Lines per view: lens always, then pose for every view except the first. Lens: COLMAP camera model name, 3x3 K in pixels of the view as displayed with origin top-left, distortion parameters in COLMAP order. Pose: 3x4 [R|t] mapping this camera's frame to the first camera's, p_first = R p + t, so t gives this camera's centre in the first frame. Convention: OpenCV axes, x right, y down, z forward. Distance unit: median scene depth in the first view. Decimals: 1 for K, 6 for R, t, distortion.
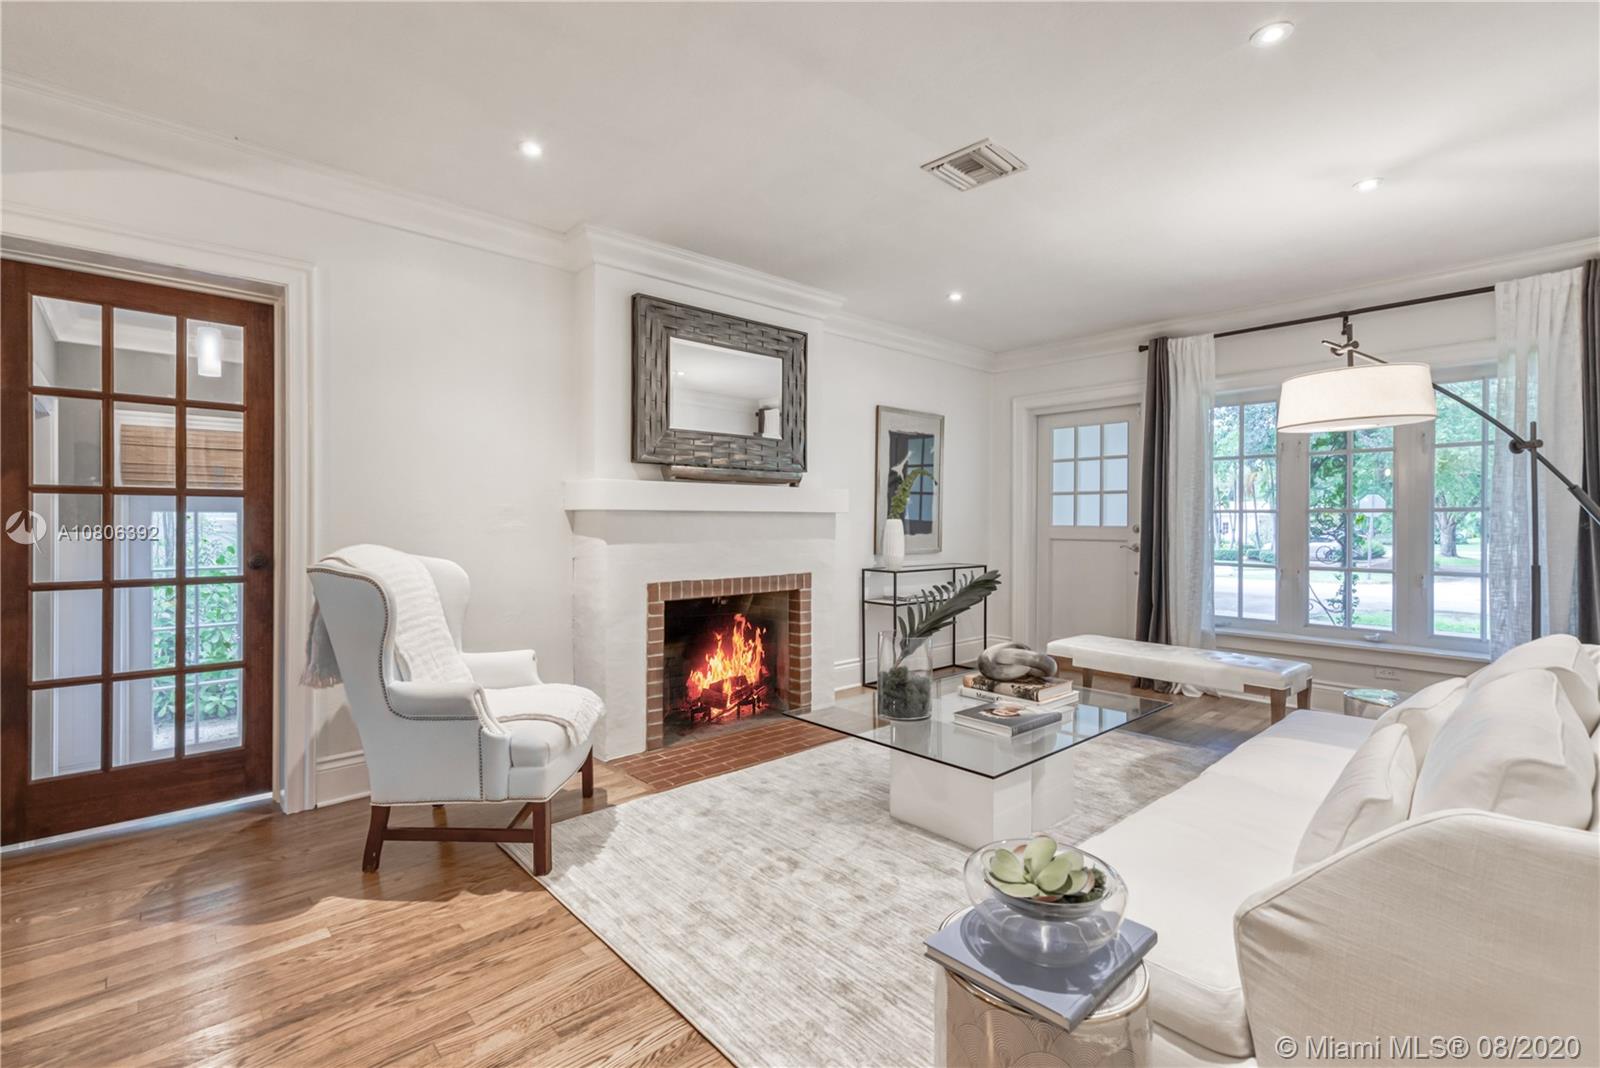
lens RADIAL K [[728.2, 0, 795.7], [0, 728.2, 524.3], [0, 0, 1]] dist [-0.014599, 0.018804]
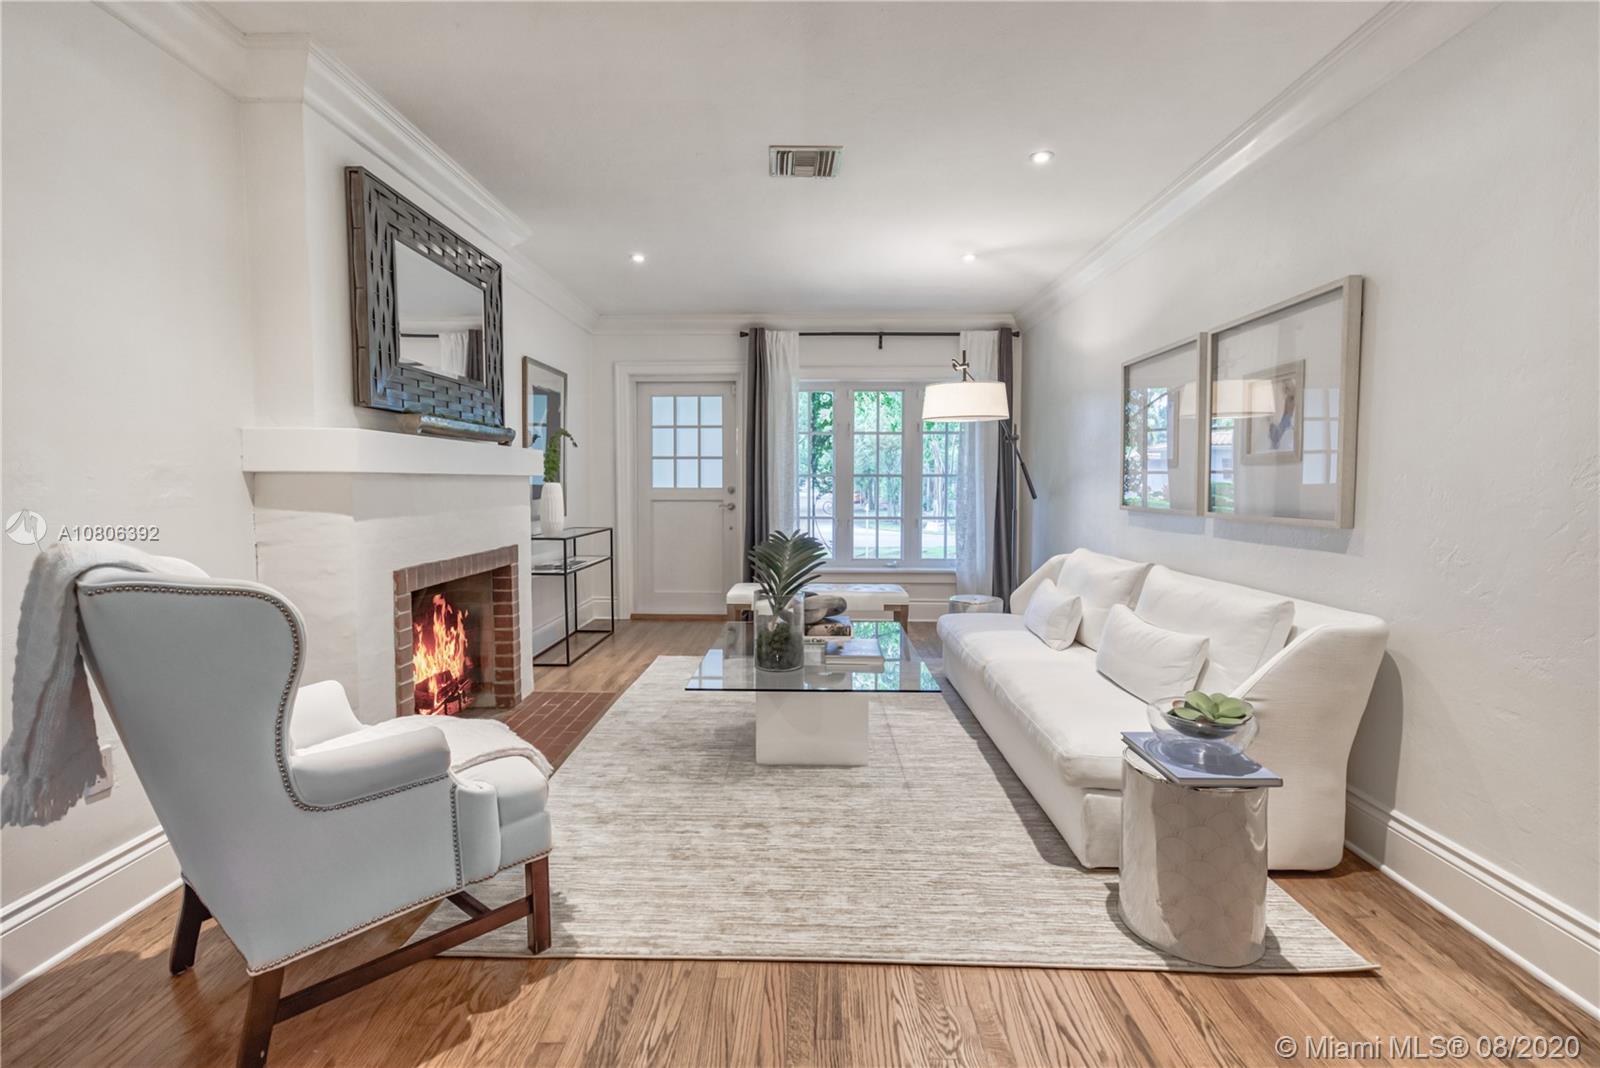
lens RADIAL K [[728.2, 0, 795.7], [0, 728.2, 524.3], [0, 0, 1]] dist [-0.014599, 0.018804]
pose [[0.684444, -0.043982, 0.727738, -0.458275], [0.003380, 0.998359, 0.057158, -0.007899], [-0.729058, -0.036662, 0.683469, 0.188848]]
